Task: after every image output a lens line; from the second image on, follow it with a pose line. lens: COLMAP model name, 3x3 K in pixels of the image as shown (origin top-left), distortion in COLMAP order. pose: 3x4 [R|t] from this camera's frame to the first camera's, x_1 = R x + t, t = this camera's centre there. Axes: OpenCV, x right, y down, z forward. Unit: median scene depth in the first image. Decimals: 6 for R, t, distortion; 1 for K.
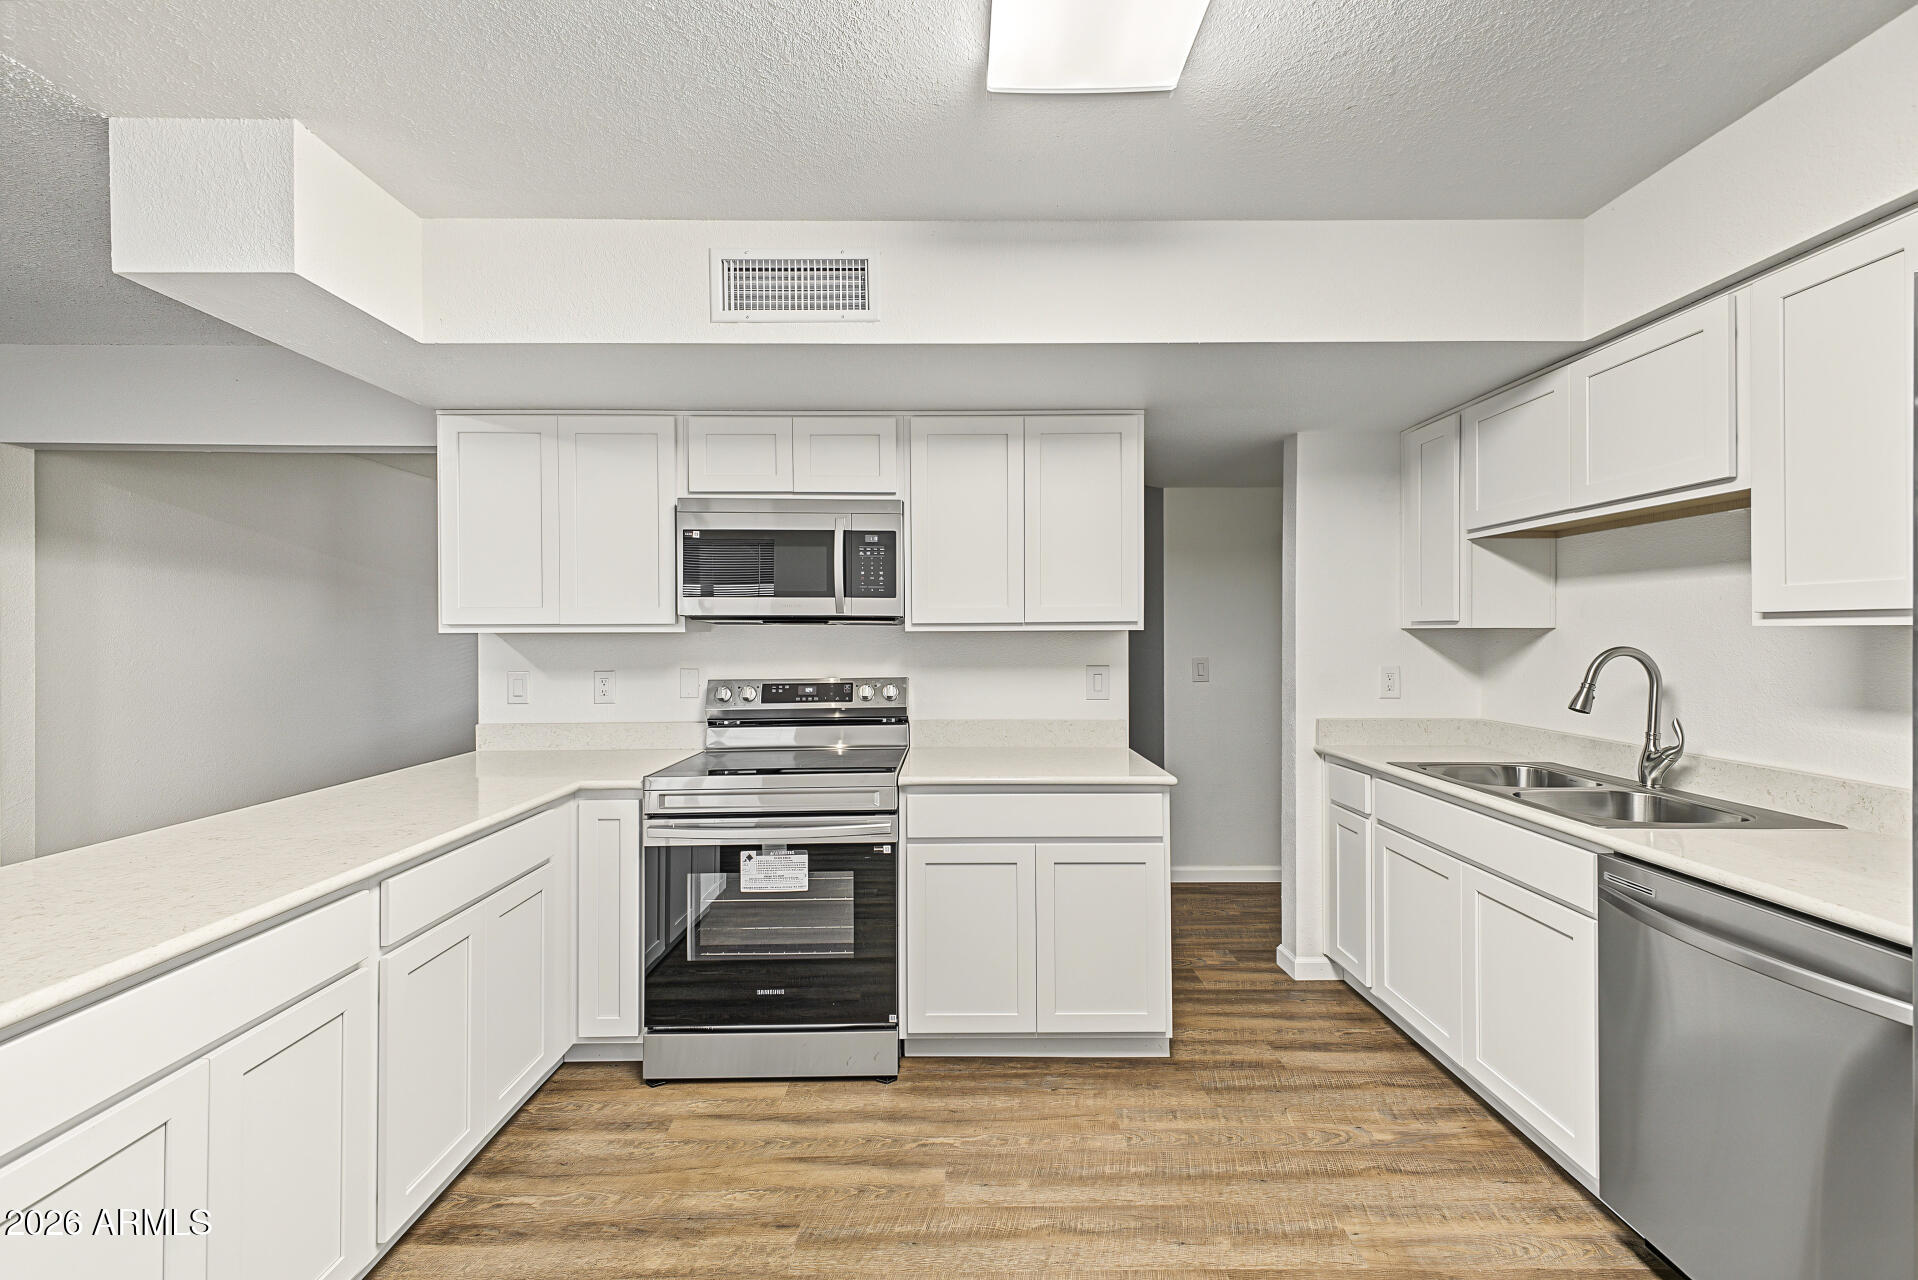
lens RADIAL K [[759.3, 0, 947.6], [0, 759.3, 644.6], [0, 0, 1]] dist [0.005433, -0.000834]
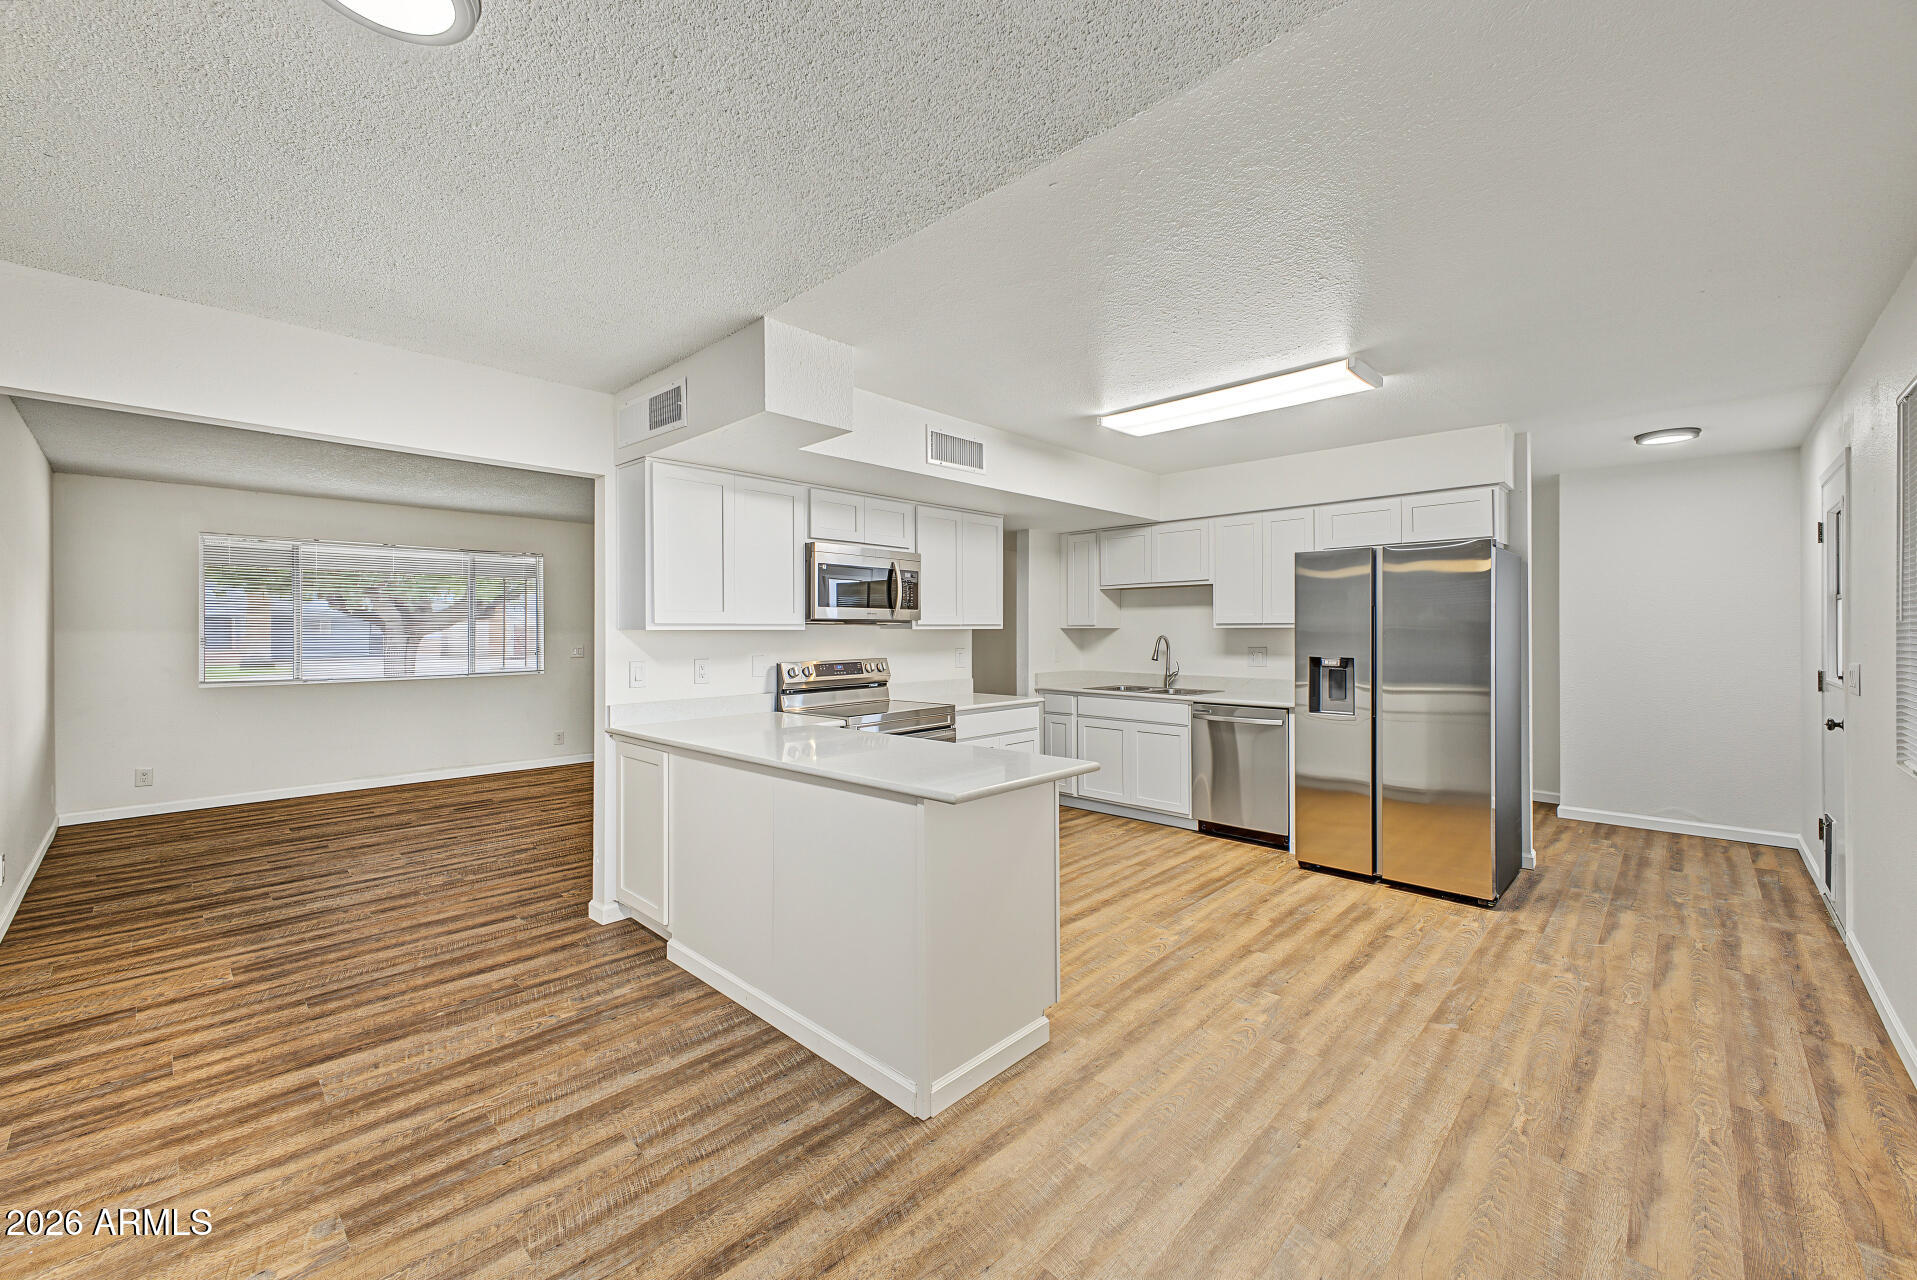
lens RADIAL K [[758.9, 0, 959.4], [0, 758.9, 628.8], [0, 0, 1]] dist [0.005433, -0.000834]
pose [[0.693580, 0.002387, 0.720376, -1.206890], [0.013352, 0.999780, -0.016168, 0.010901], [-0.720256, 0.020833, 0.693395, -0.257307]]
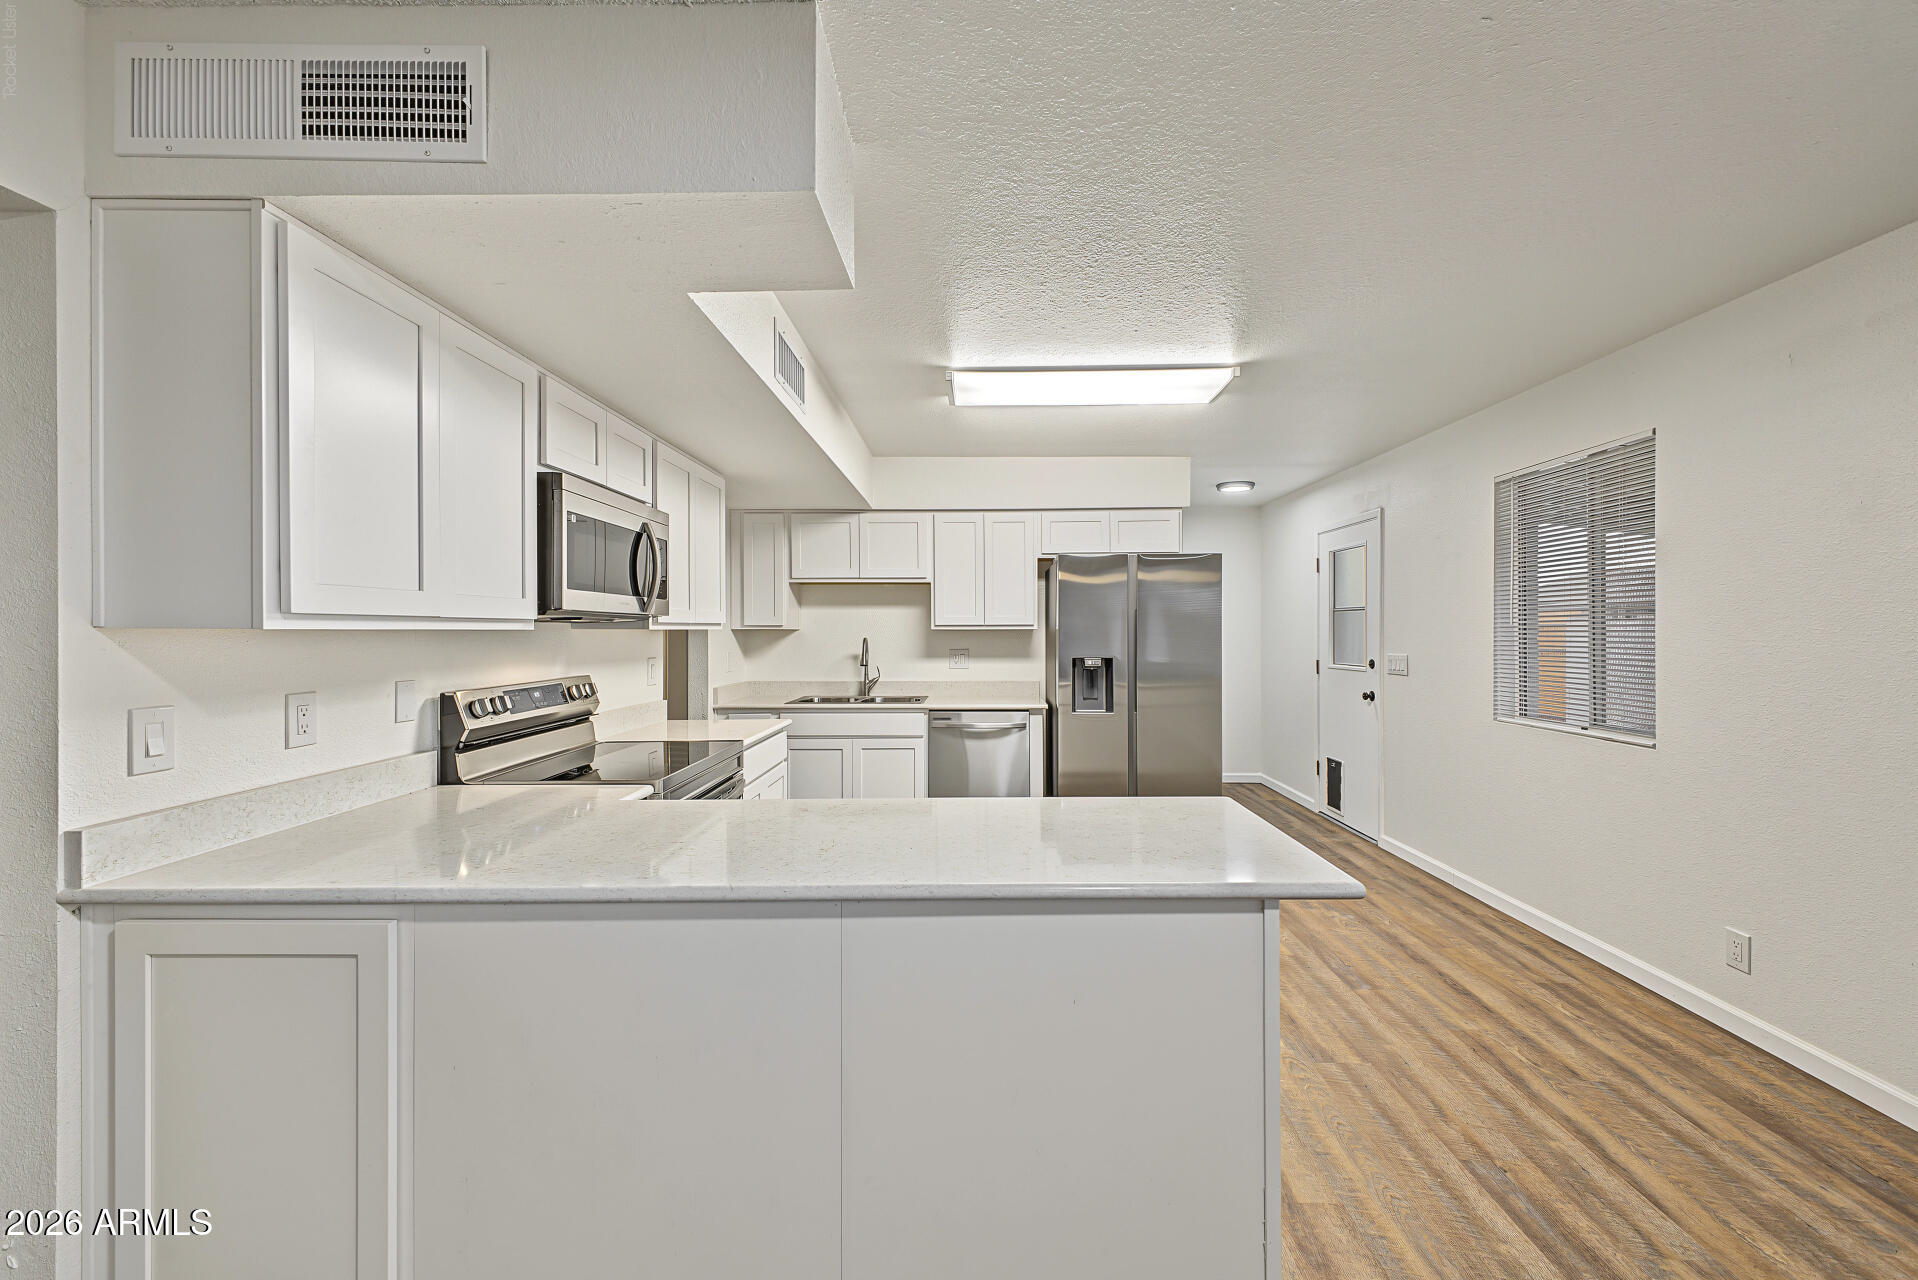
lens RADIAL K [[759.3, 0, 968.4], [0, 759.3, 637.8], [0, 0, 1]] dist [0.005433, -0.000834]
pose [[0.021450, -0.006150, 0.999751, -1.160394], [0.018997, 0.999803, 0.005743, -0.002899], [-0.999589, 0.018869, 0.021563, 0.506580]]
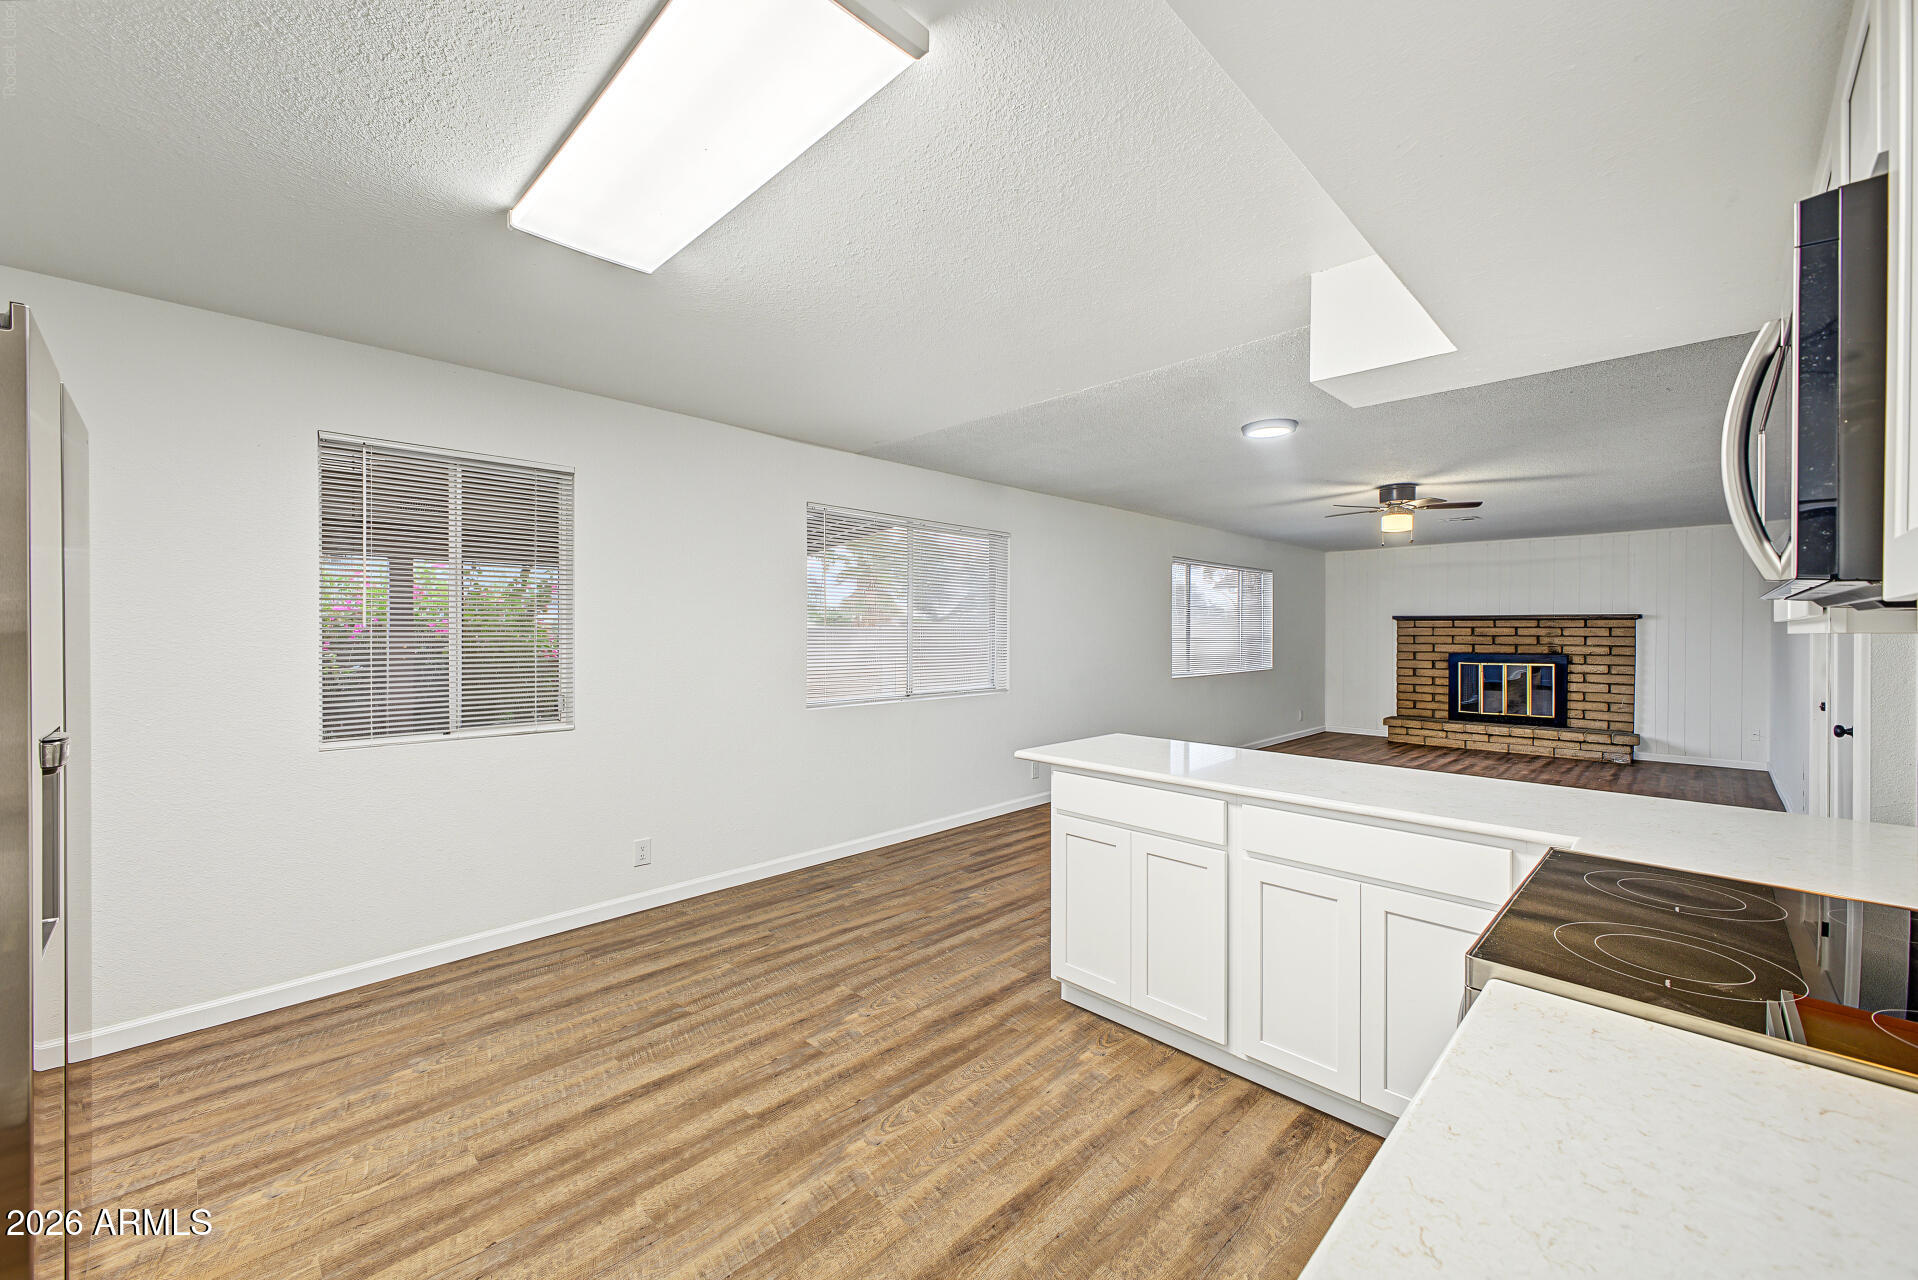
lens RADIAL K [[759.3, 0, 952.9], [0, 759.3, 625.0], [0, 0, 1]] dist [0.005433, -0.000834]
pose [[-0.707561, -0.004552, -0.706638, 0.394821], [-0.009651, 0.999948, 0.003221, -0.013336], [0.706587, 0.009099, -0.707568, 0.952833]]
